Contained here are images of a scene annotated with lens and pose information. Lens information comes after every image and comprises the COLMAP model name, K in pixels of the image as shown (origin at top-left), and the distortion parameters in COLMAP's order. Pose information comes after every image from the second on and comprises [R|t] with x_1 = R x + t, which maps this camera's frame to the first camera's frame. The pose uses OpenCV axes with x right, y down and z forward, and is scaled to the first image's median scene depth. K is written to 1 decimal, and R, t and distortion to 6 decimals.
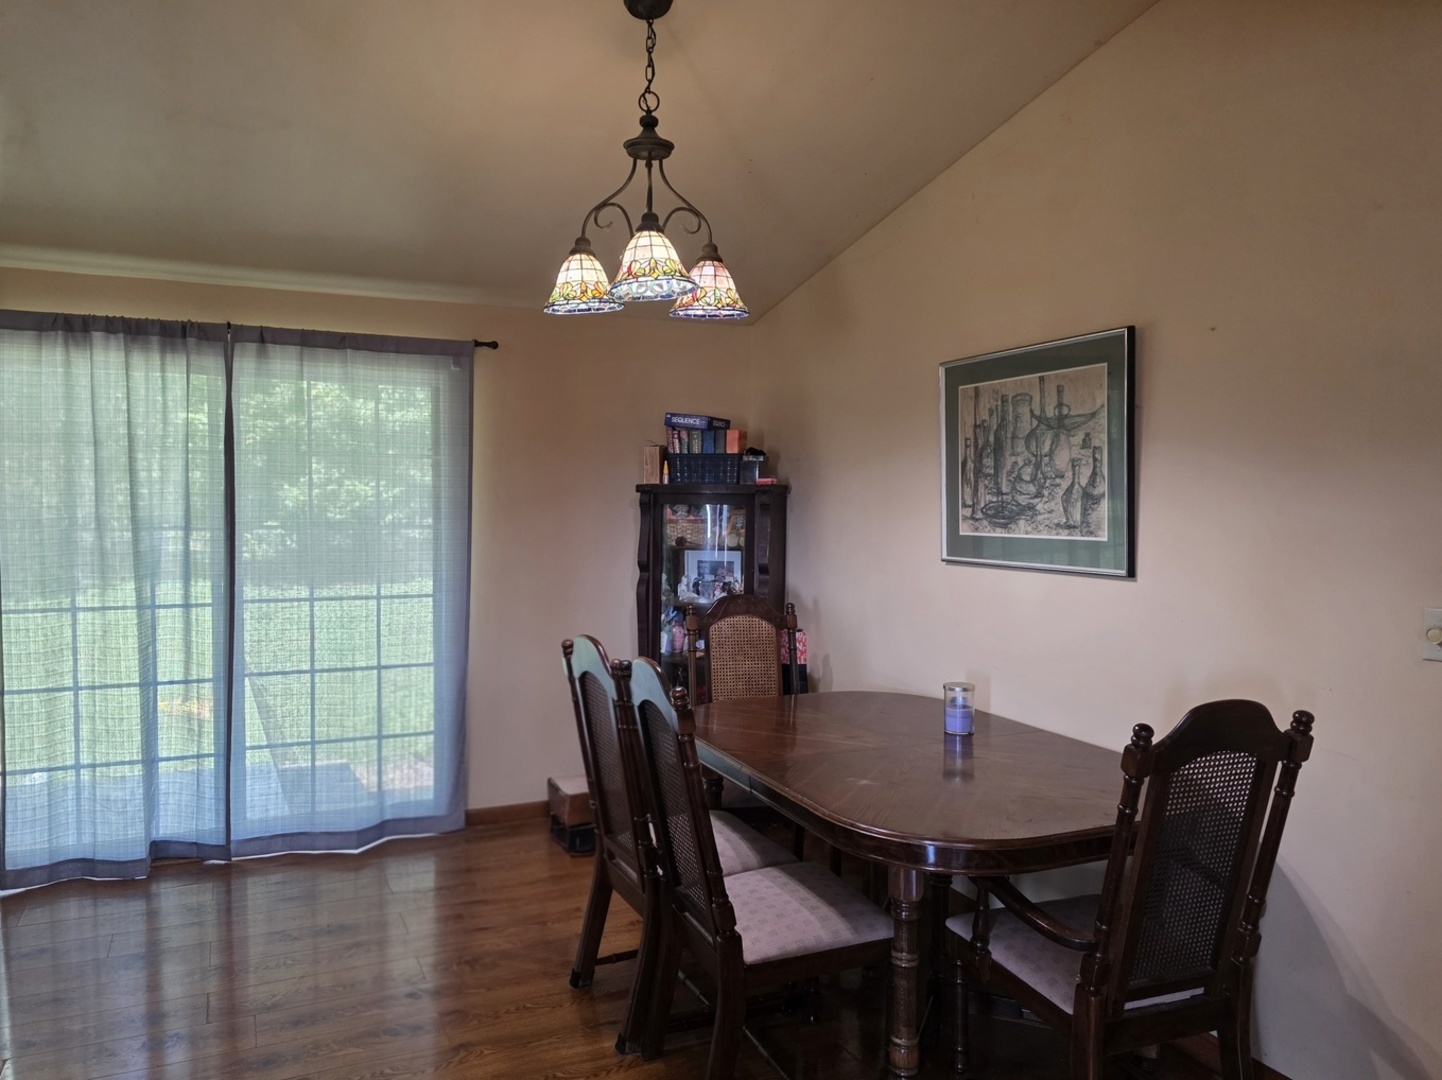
lens RADIAL K [[976.6, 0, 721.0], [0, 976.6, 540.0], [0, 0, 1]] dist [-0.000677, -0.002088]
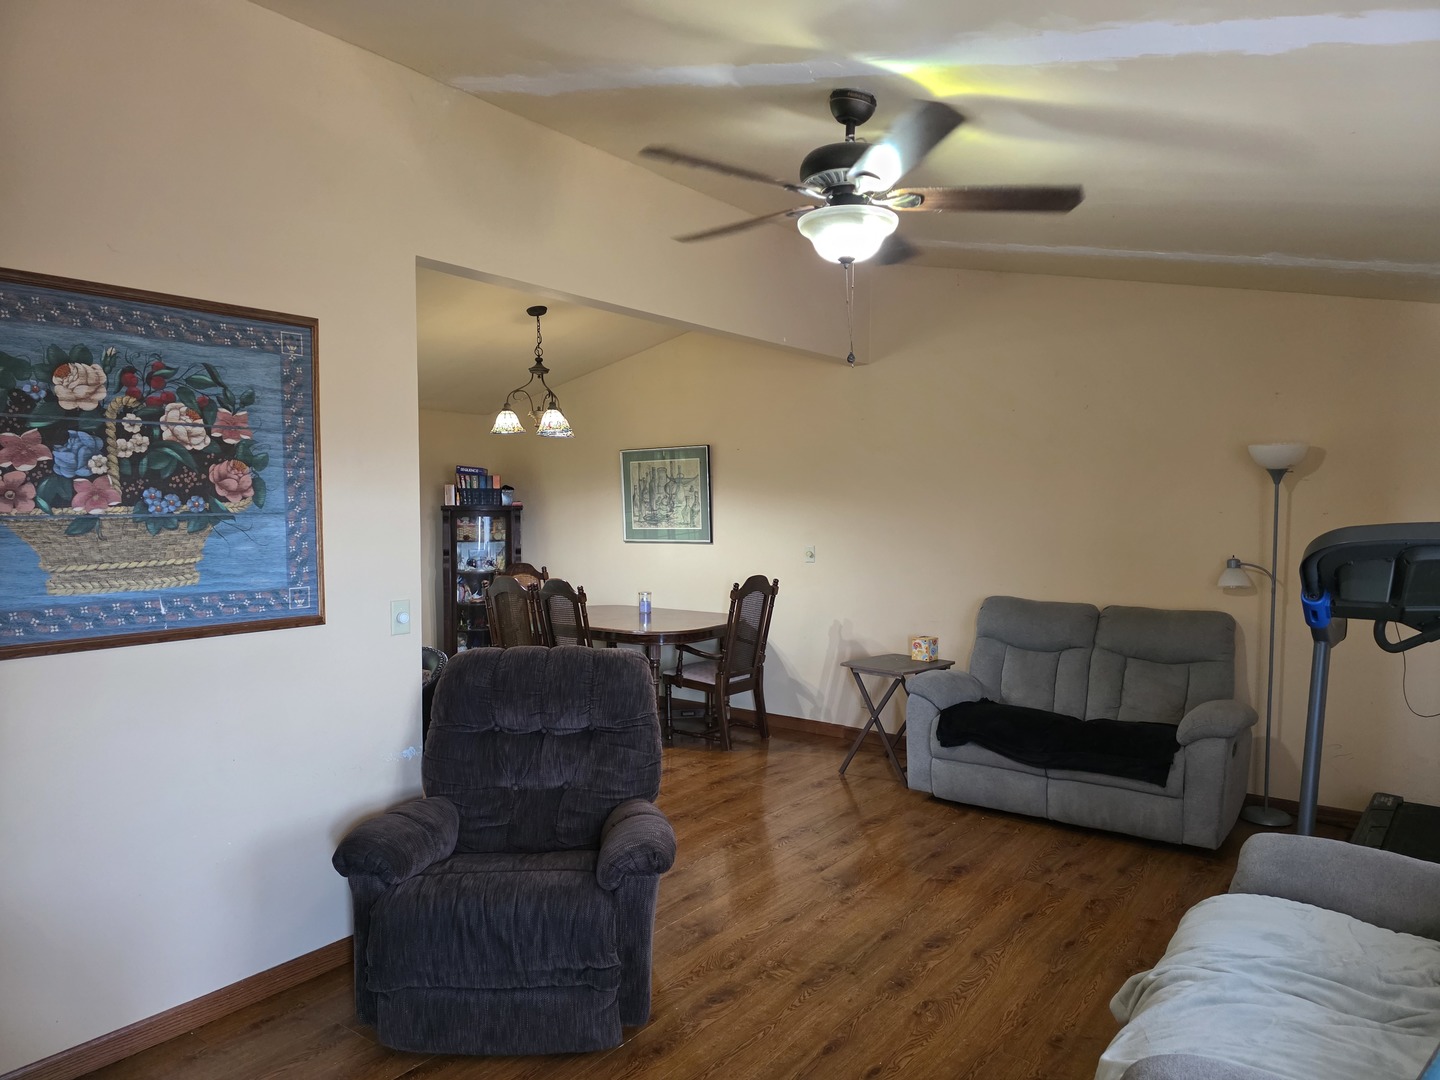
lens RADIAL K [[958.7, 0, 720.0], [0, 958.7, 540.0], [0, 0, 1]] dist [0.000638, 0.000017]
pose [[0.860411, -0.027304, 0.508869, -0.773718], [0.029980, 0.999546, 0.002940, 0.021312], [-0.508718, 0.012726, 0.860839, -1.080551]]
